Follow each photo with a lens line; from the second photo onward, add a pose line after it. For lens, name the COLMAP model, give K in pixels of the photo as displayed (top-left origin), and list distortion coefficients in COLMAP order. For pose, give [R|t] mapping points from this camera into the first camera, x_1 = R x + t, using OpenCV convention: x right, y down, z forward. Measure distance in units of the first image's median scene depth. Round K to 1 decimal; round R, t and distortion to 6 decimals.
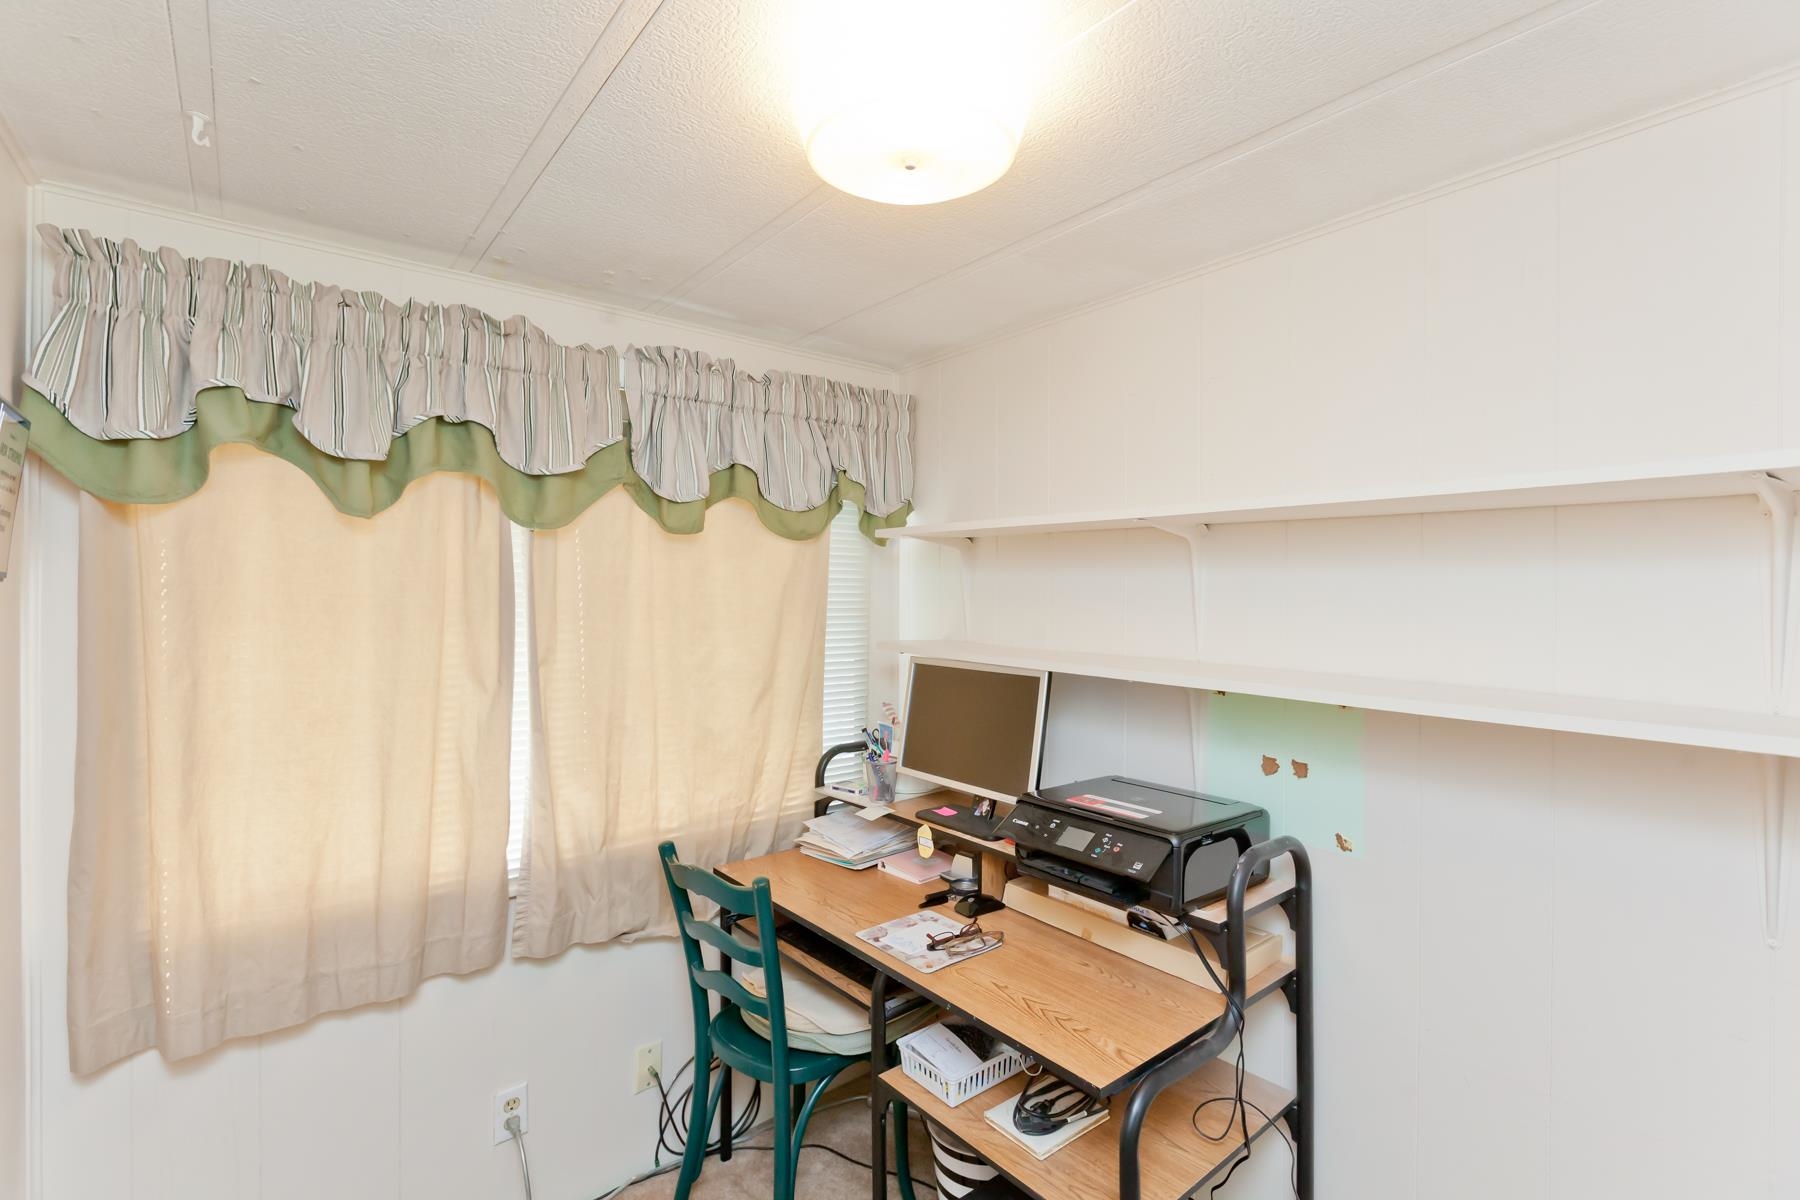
lens RADIAL K [[813.1, 0, 890.6], [0, 813.1, 598.1], [0, 0, 1]] dist [0.002521, -0.001136]
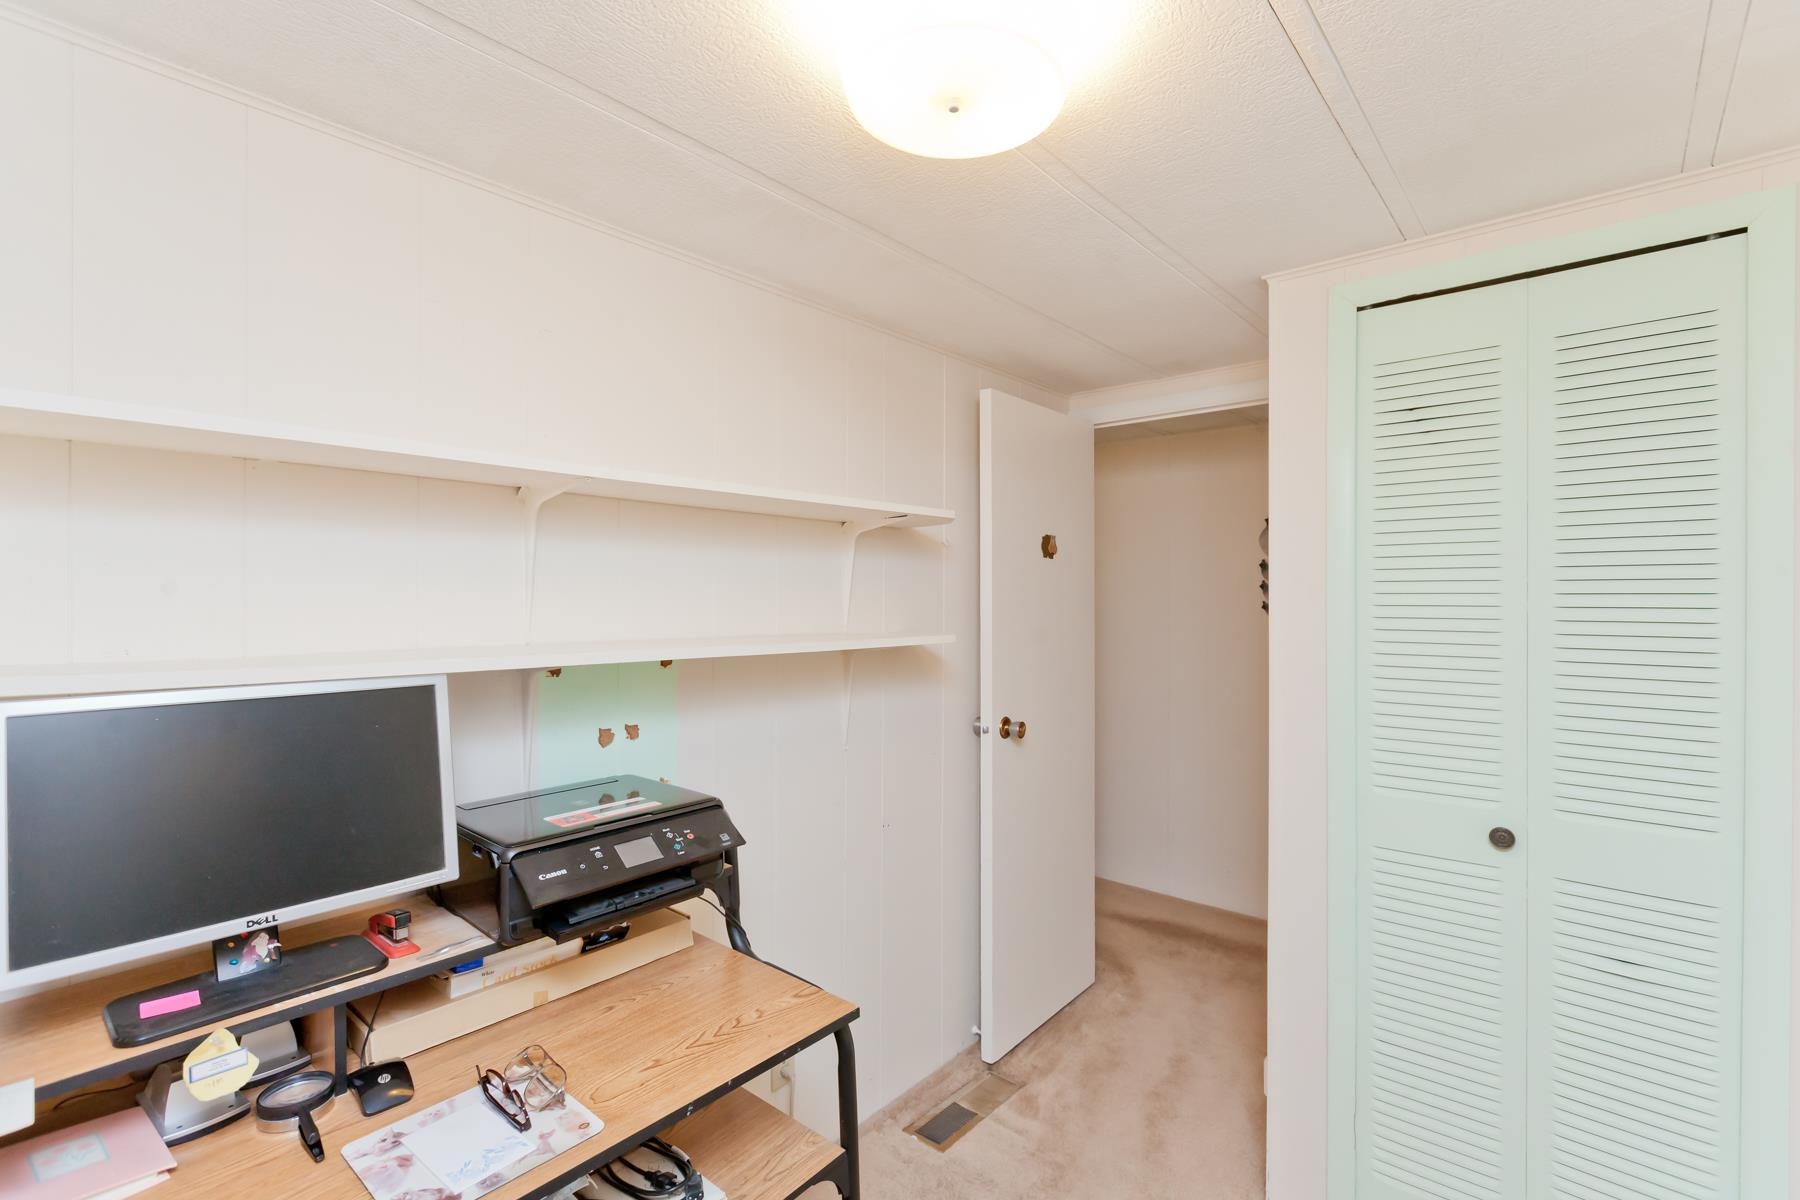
lens RADIAL K [[813.1, 0, 890.6], [0, 813.1, 598.1], [0, 0, 1]] dist [0.002521, -0.001136]
pose [[-0.171426, -0.010829, 0.985137, -0.611509], [0.009142, 0.999879, 0.012582, 0.022048], [-0.985155, 0.011163, -0.171306, 0.833242]]
